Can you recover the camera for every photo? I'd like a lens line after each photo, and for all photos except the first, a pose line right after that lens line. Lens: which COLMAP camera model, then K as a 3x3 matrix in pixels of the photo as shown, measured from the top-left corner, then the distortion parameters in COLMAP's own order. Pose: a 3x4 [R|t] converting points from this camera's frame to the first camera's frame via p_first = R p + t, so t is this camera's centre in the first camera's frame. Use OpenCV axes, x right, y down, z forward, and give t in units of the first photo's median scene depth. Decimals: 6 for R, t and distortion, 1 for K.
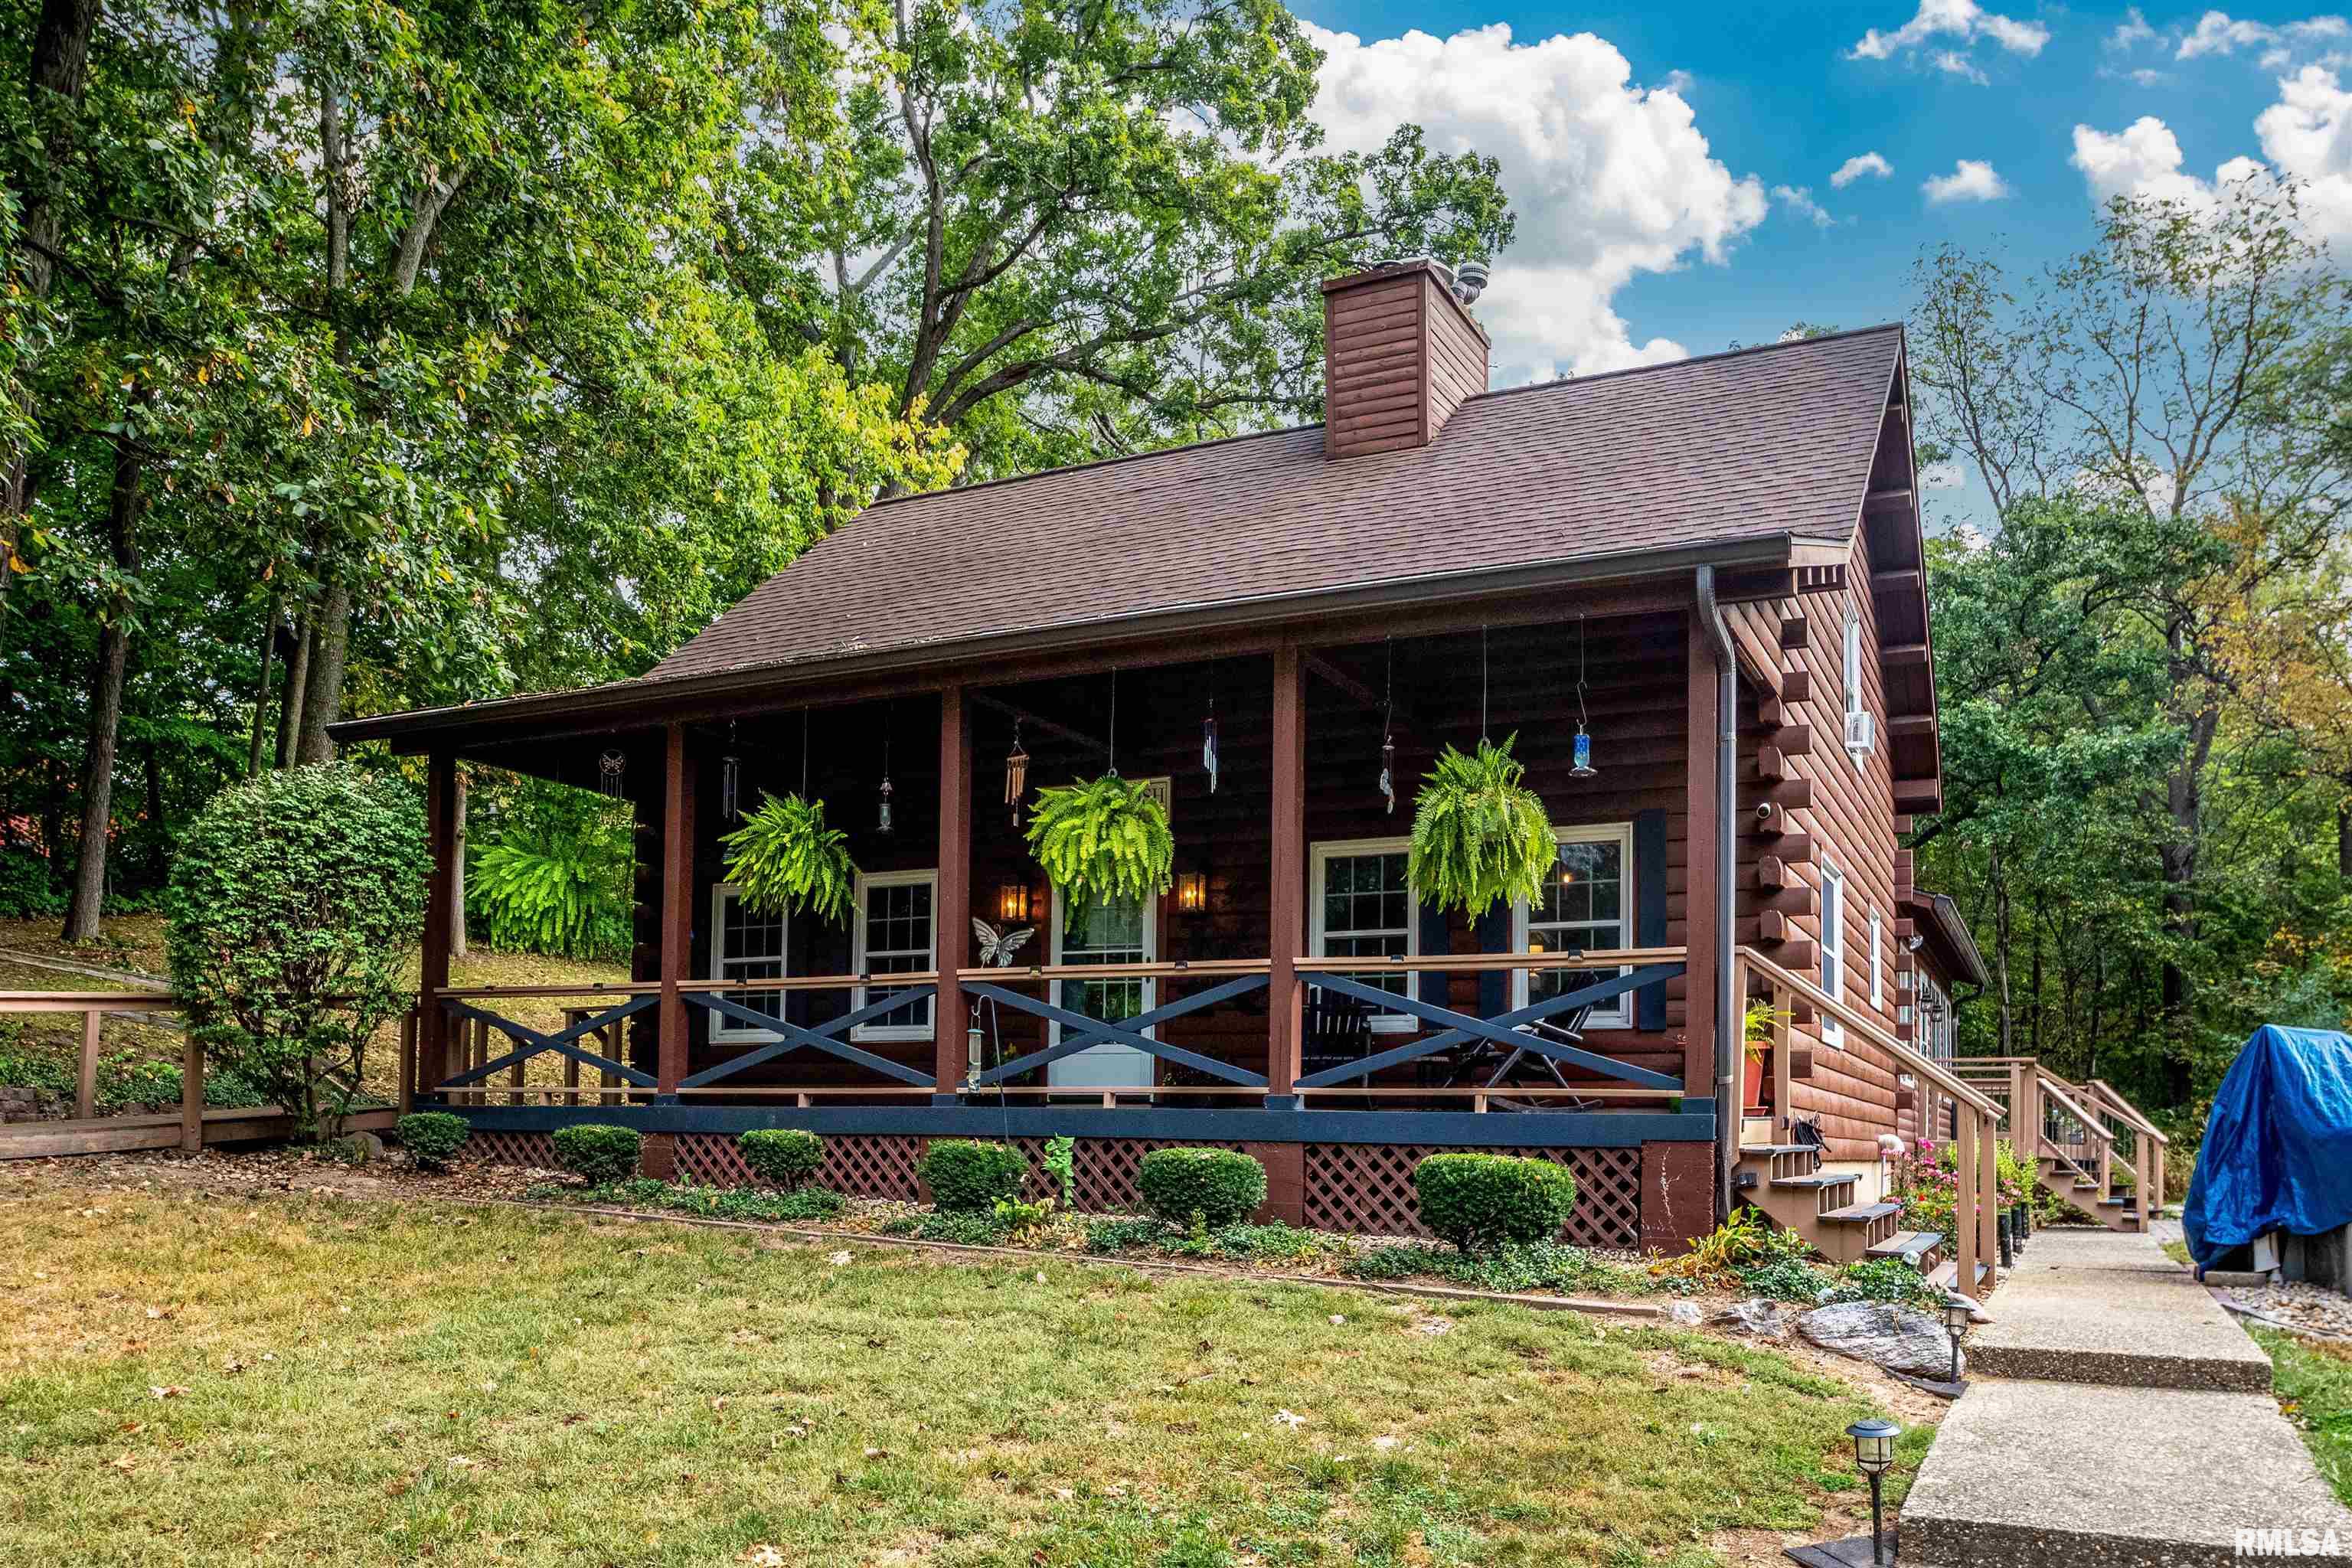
lens RADIAL K [[1727.8, 0, 1180.2], [0, 1727.8, 908.2], [0, 0, 1]] dist [-0.004127, 0.005552]
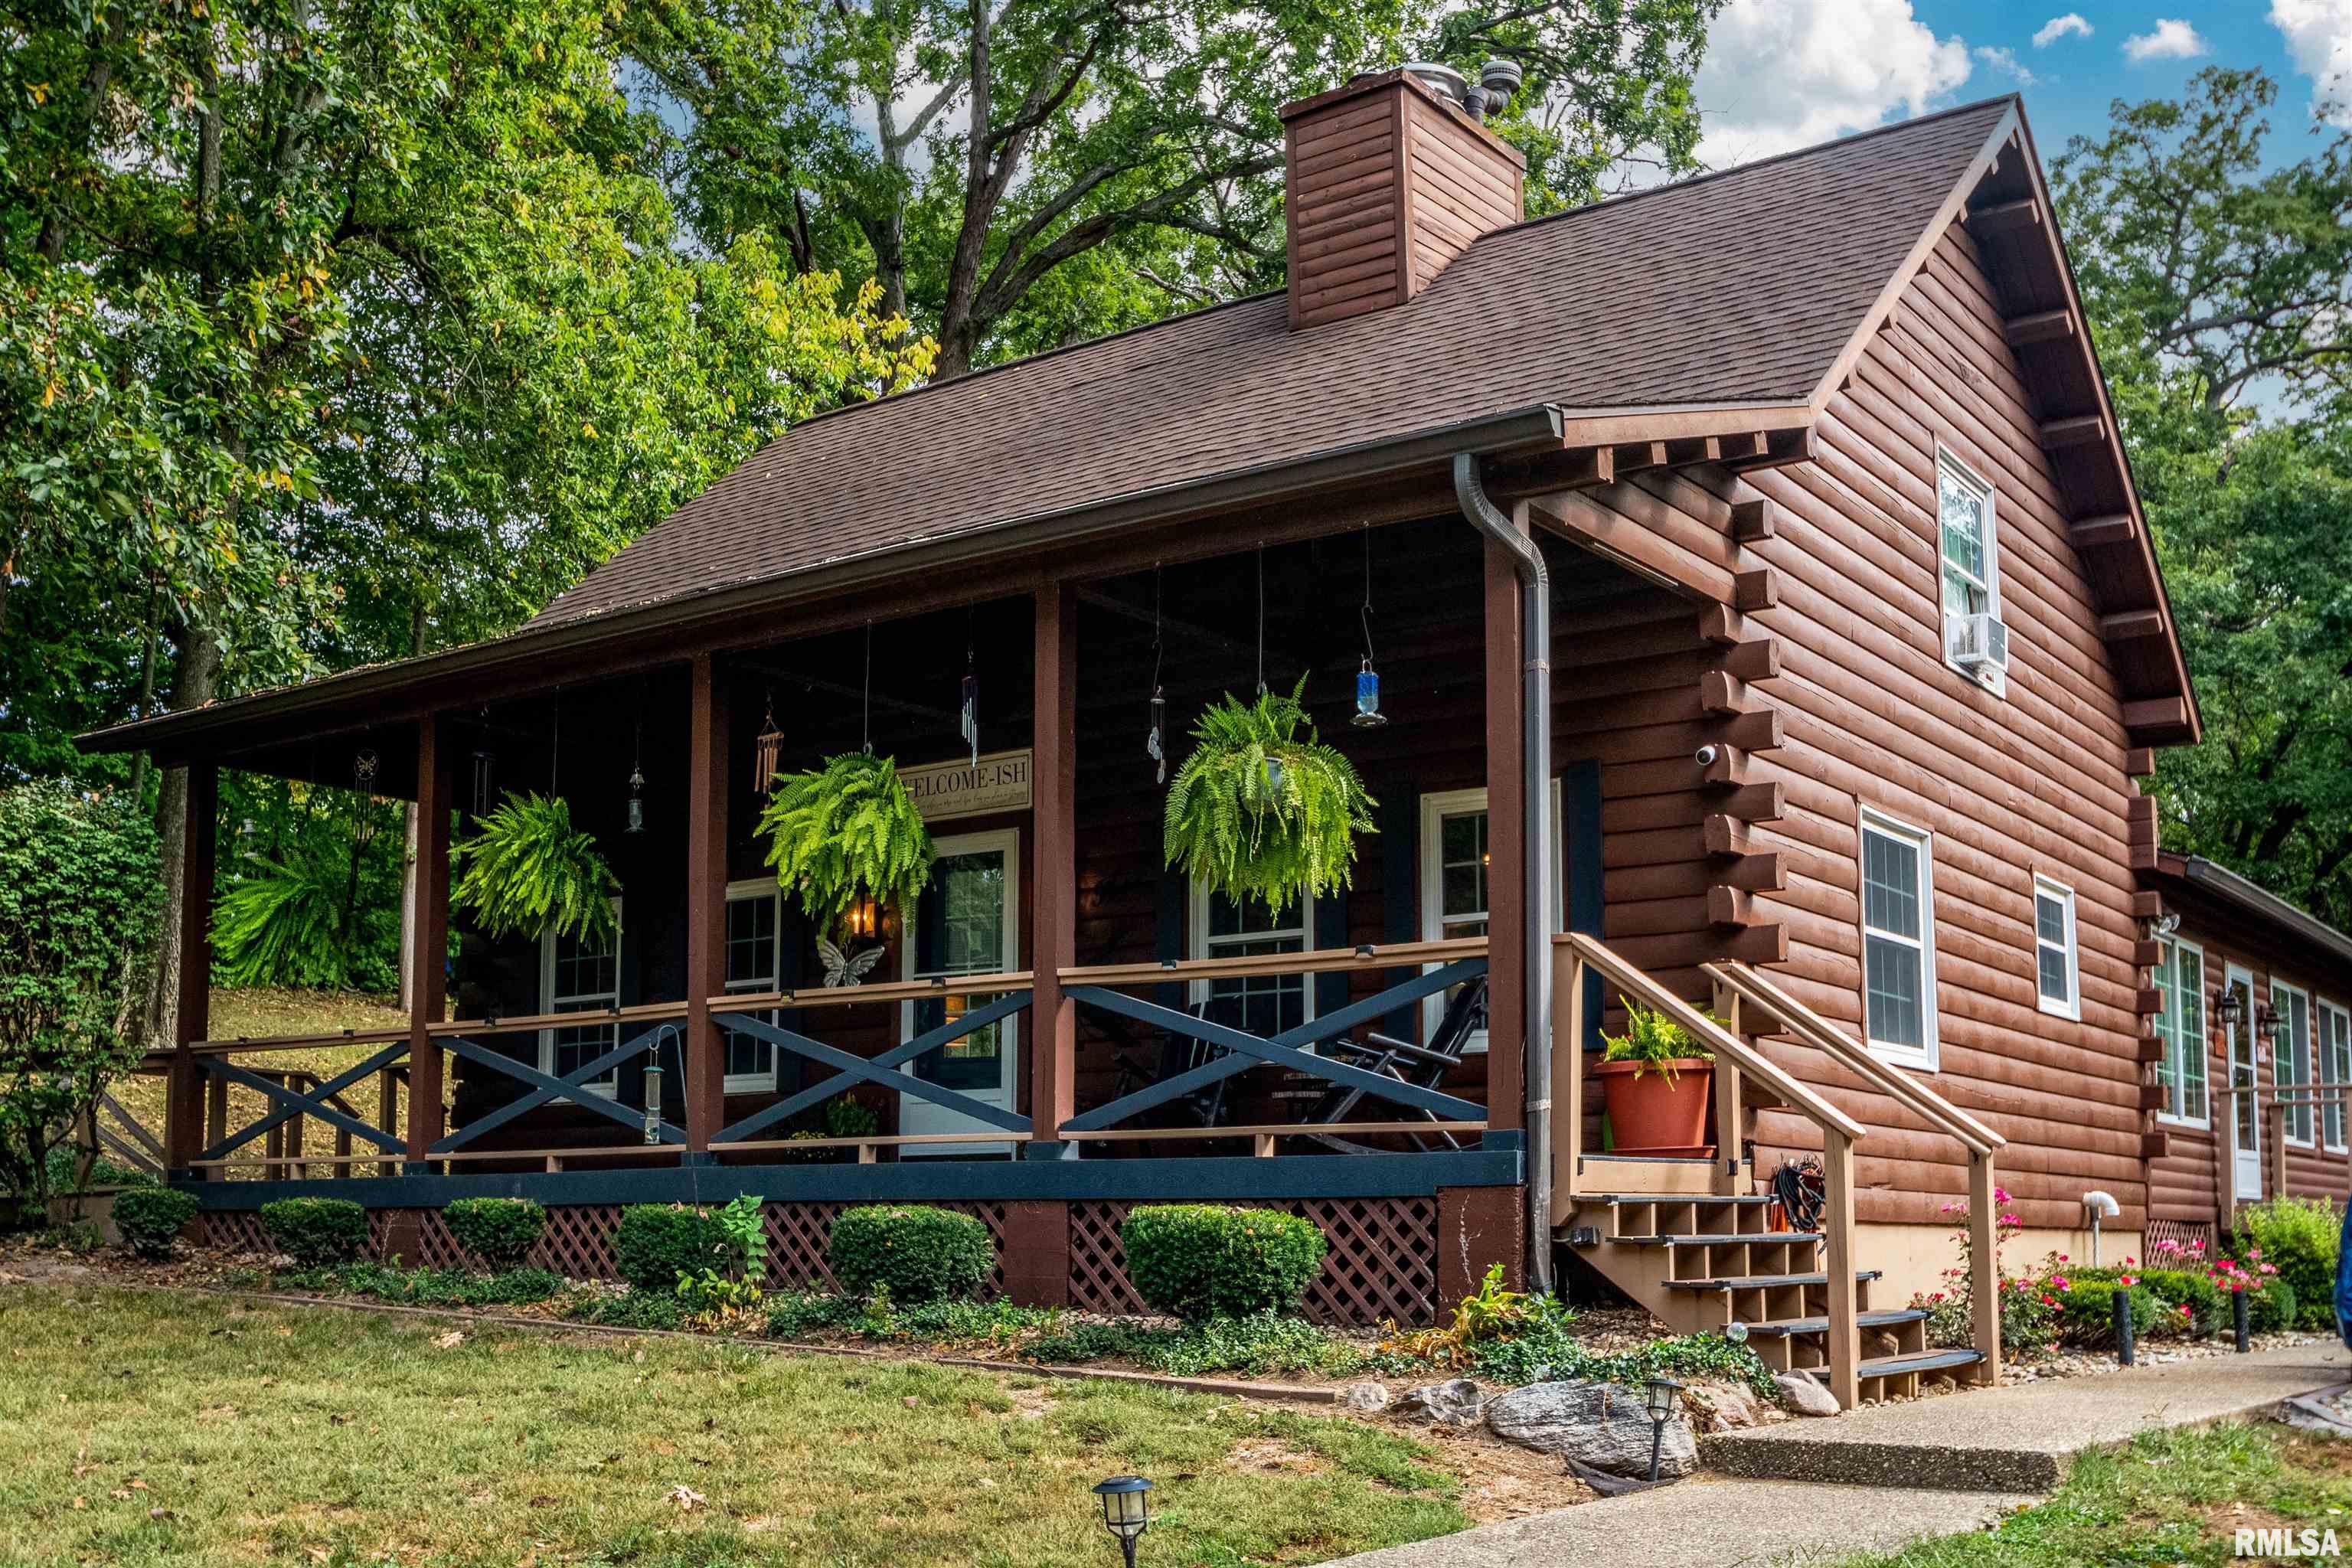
lens RADIAL K [[2393.7, 0, 1176.0], [0, 2393.7, 784.0], [0, 0, 1]] dist [0.002191, -0.018365]
pose [[0.983665, -0.046947, -0.173779, 0.277753], [0.036542, 0.997369, -0.062601, 0.012823], [0.176261, 0.055228, 0.982793, -0.076014]]
